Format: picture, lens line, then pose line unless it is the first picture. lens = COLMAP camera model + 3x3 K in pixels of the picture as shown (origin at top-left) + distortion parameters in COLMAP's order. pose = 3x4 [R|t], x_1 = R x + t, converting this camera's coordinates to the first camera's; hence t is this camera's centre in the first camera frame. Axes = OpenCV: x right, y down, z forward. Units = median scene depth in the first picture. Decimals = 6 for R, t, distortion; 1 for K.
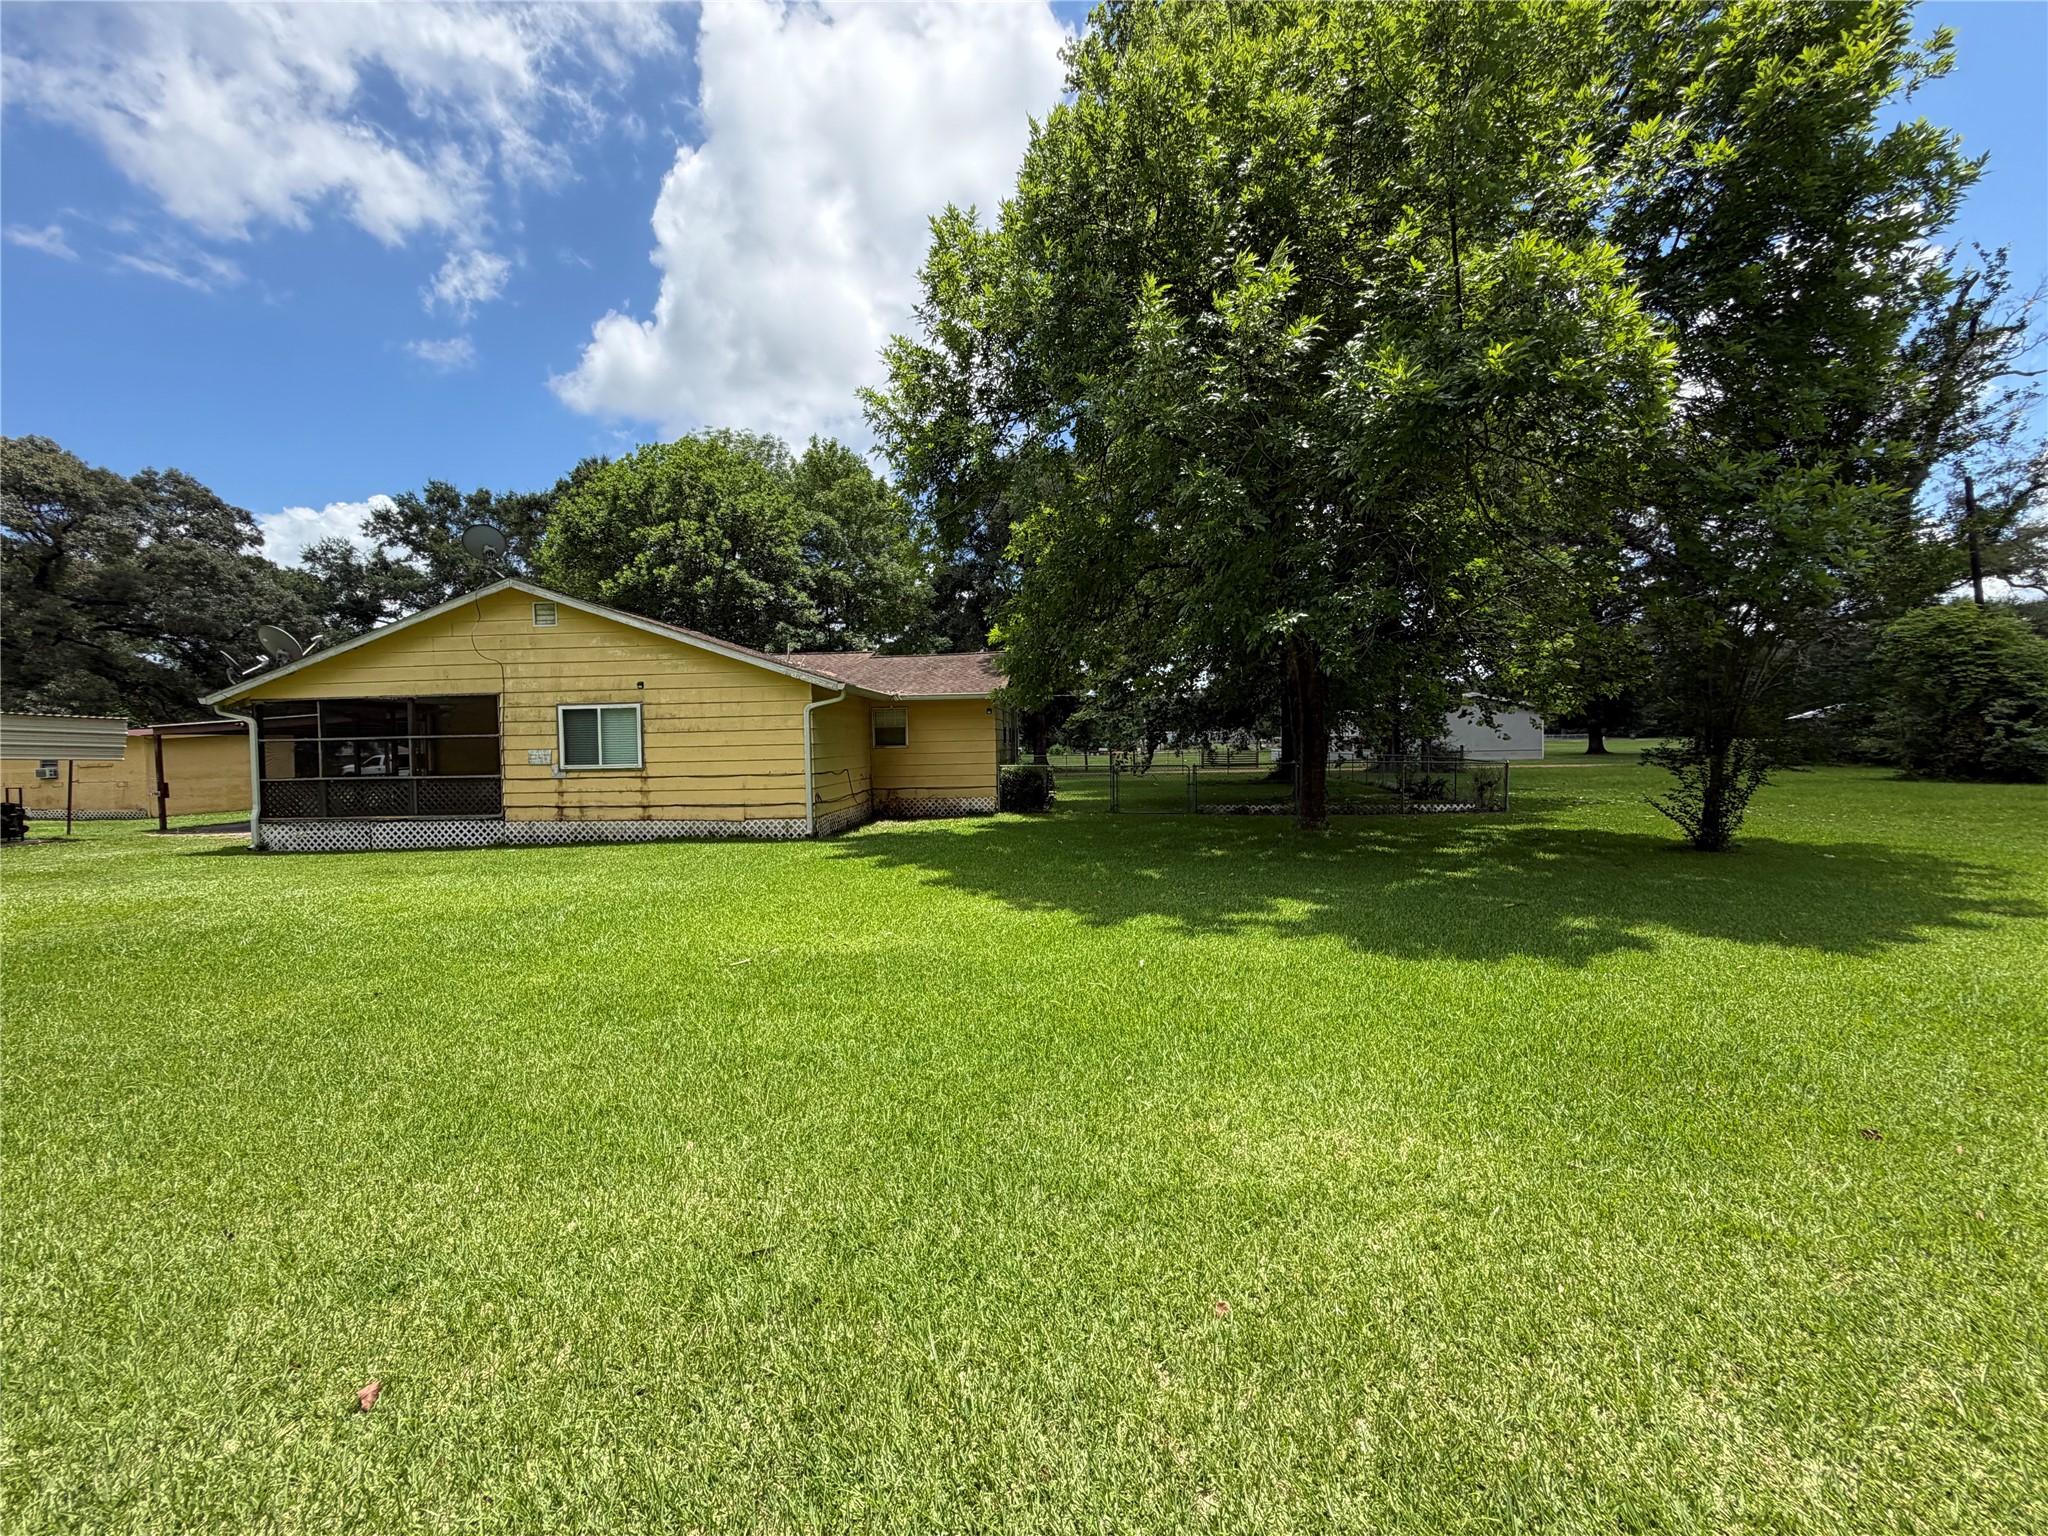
lens RADIAL K [[825.0, 0, 996.9], [0, 825.0, 764.7], [0, 0, 1]] dist [0.019861, 0.000173]
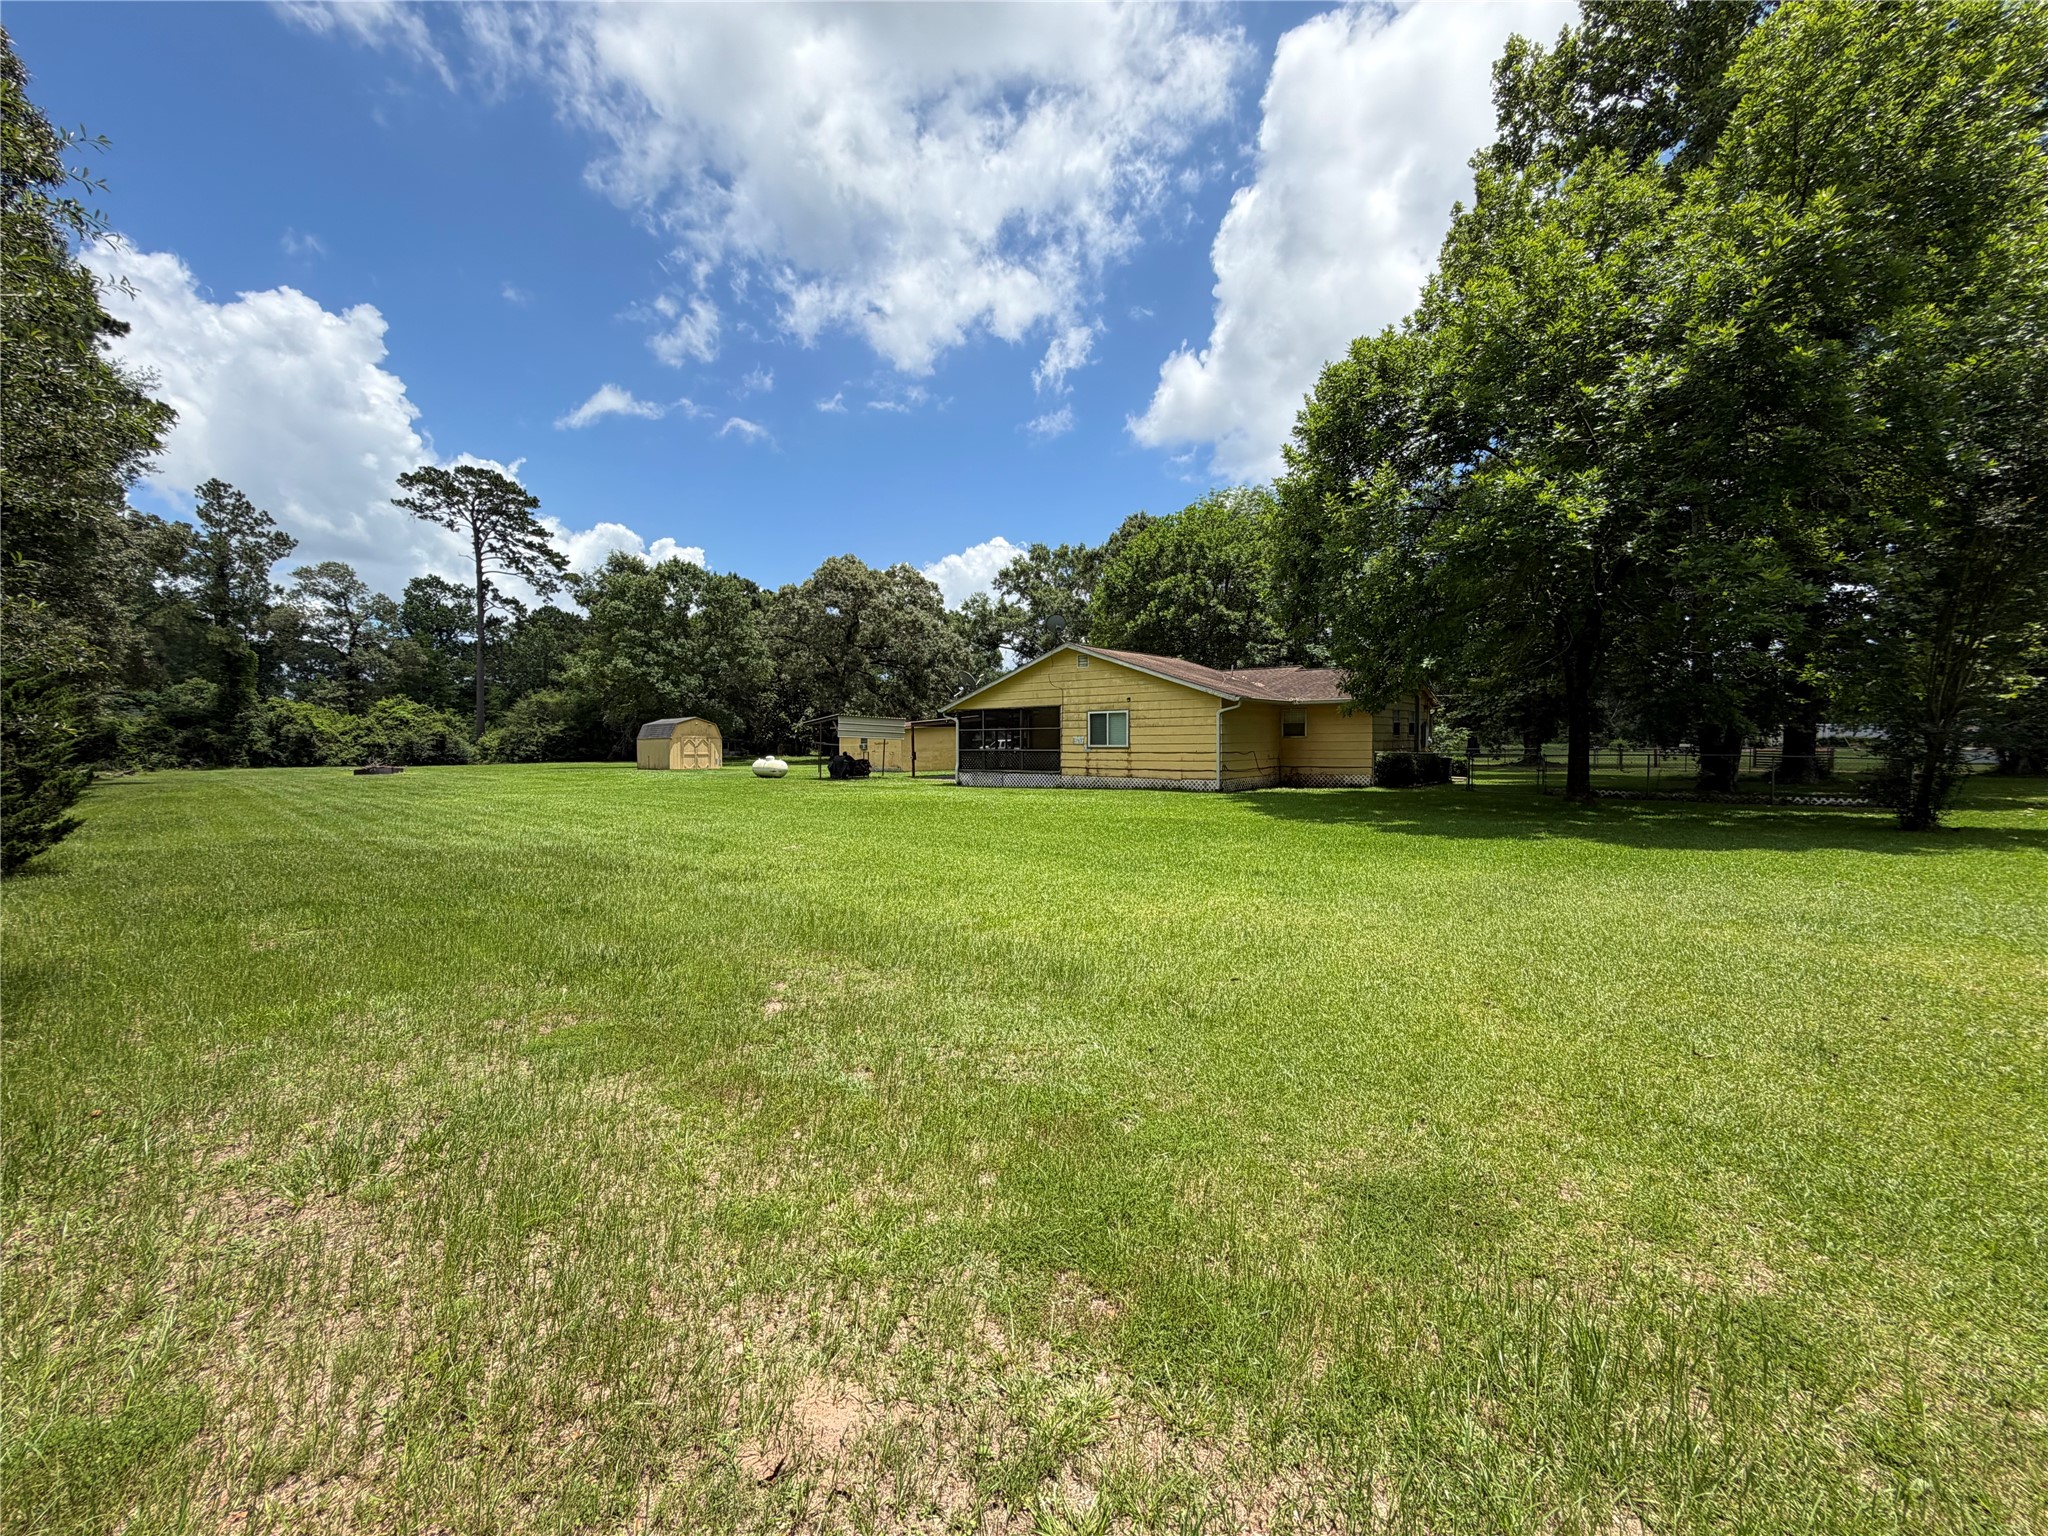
lens RADIAL K [[820.3, 0, 1024.0], [0, 820.3, 768.0], [0, 0, 1]] dist [-0.000084, 0.000107]
pose [[0.825751, 0.032750, -0.563084, 0.183489], [-0.024821, 0.999456, 0.021732, 0.007939], [0.563489, -0.003969, 0.826114, -0.277446]]
